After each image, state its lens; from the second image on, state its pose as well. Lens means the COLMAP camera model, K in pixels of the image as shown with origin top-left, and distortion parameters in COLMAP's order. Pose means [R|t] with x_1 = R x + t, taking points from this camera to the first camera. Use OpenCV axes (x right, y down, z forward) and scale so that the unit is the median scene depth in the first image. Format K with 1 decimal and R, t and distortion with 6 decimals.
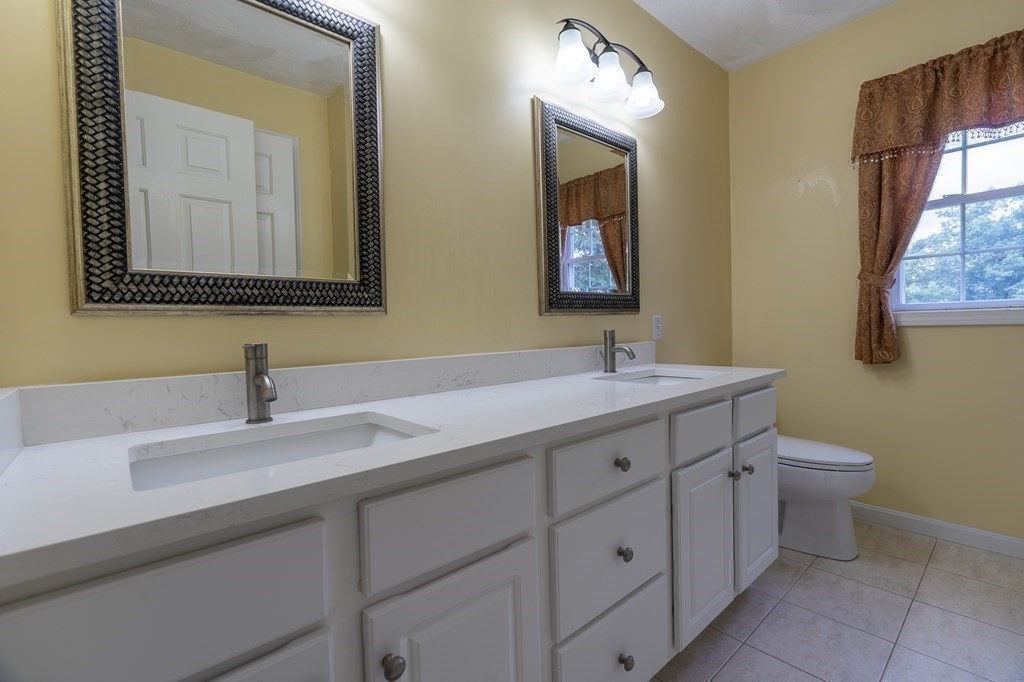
lens RADIAL K [[441.3, 0, 512.0], [0, 441.3, 341.0], [0, 0, 1]] dist [0.039026, 0.000004]
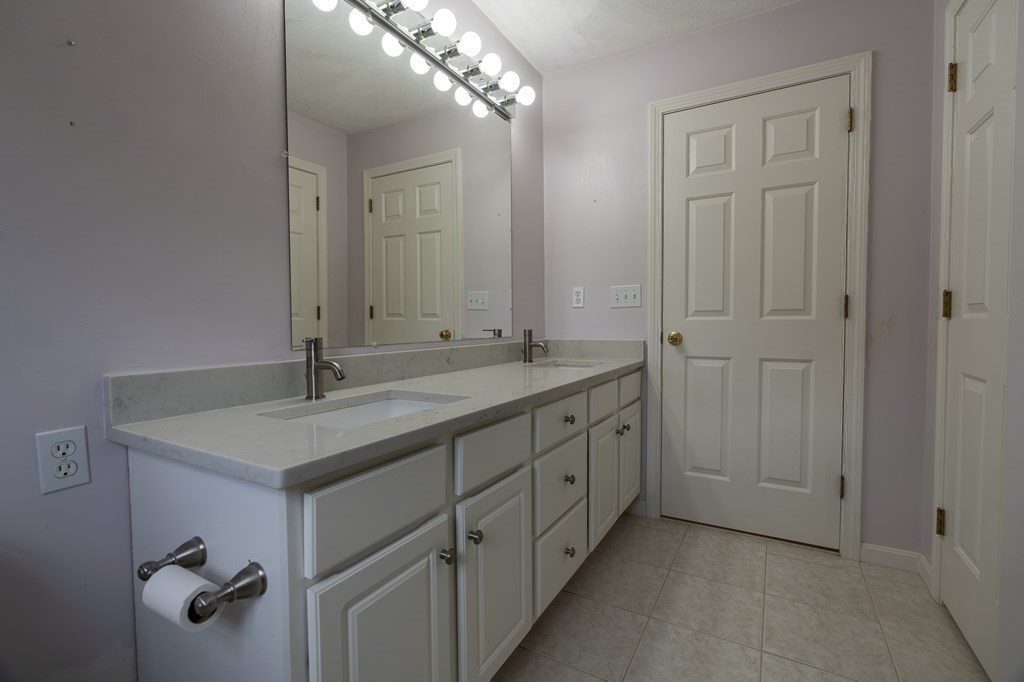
lens RADIAL K [[462.6, 0, 512.0], [0, 462.6, 341.0], [0, 0, 1]] dist [-0.000508, -0.000039]
pose [[0.943049, -0.001358, 0.332652, -0.380774], [0.002514, 0.999992, -0.003045, 0.017264], [-0.332645, 0.003707, 0.943045, -0.334884]]
